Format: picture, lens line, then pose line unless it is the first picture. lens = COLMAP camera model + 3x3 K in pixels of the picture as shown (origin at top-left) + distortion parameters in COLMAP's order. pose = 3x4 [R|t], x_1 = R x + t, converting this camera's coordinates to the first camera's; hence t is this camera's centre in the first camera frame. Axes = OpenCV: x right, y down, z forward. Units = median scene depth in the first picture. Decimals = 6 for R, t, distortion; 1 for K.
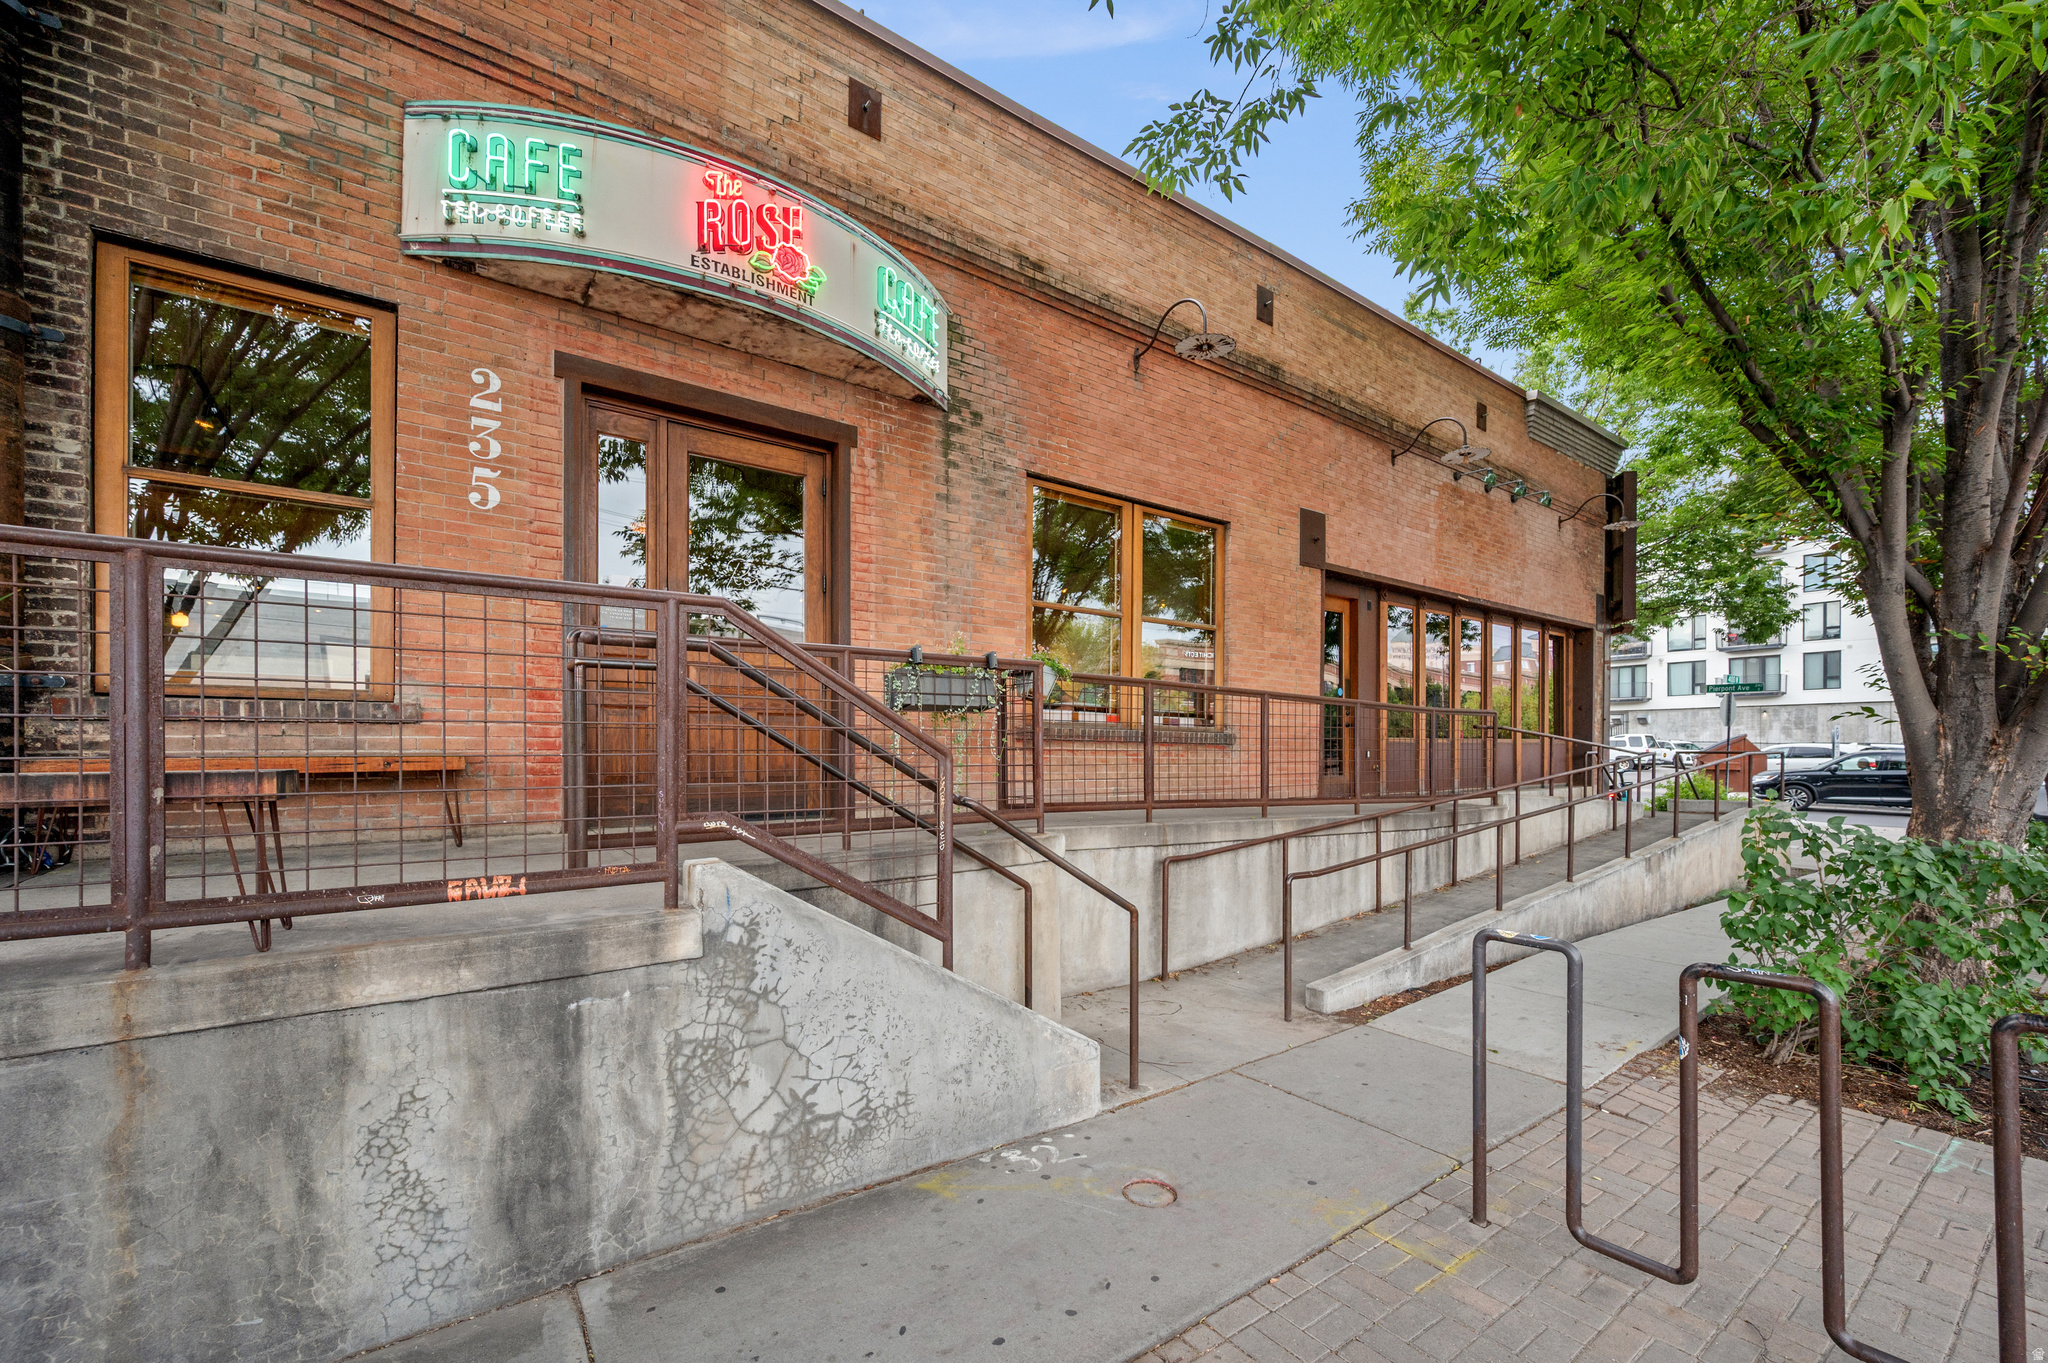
lens RADIAL K [[824.8, 0, 1032.5], [0, 824.8, 739.0], [0, 0, 1]] dist [-0.000024, -0.000013]
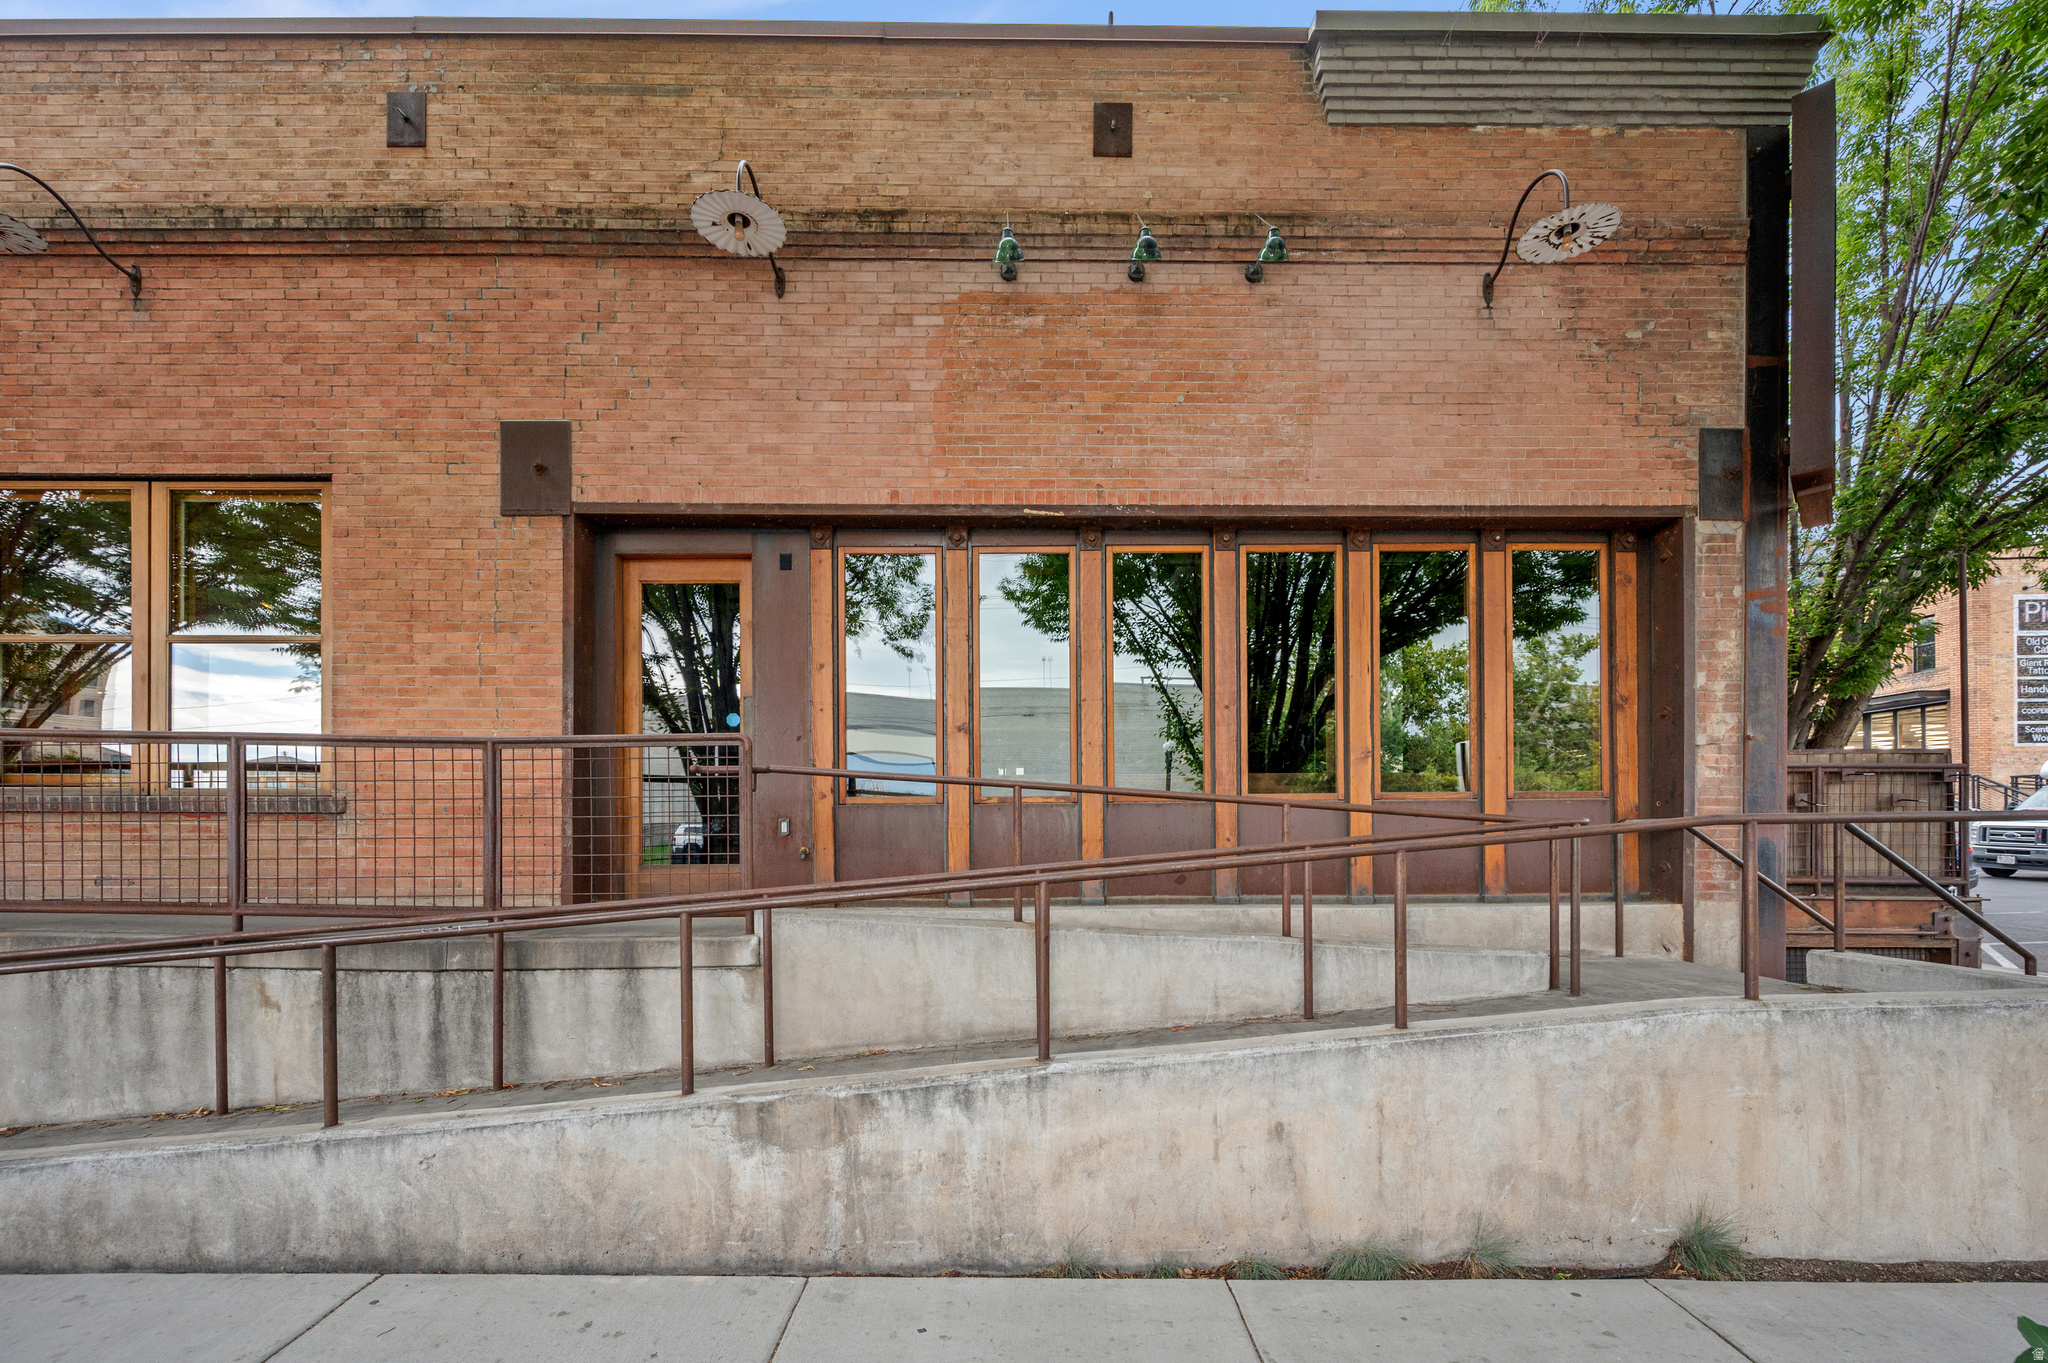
lens RADIAL K [[854.8, 0, 1025.4], [0, 854.8, 816.4], [0, 0, 1]] dist [-0.000386, -0.000098]
pose [[0.812960, -0.018637, -0.582021, 0.983621], [0.013996, 0.999824, -0.012466, 0.022638], [0.582151, 0.001989, 0.813078, 0.703772]]
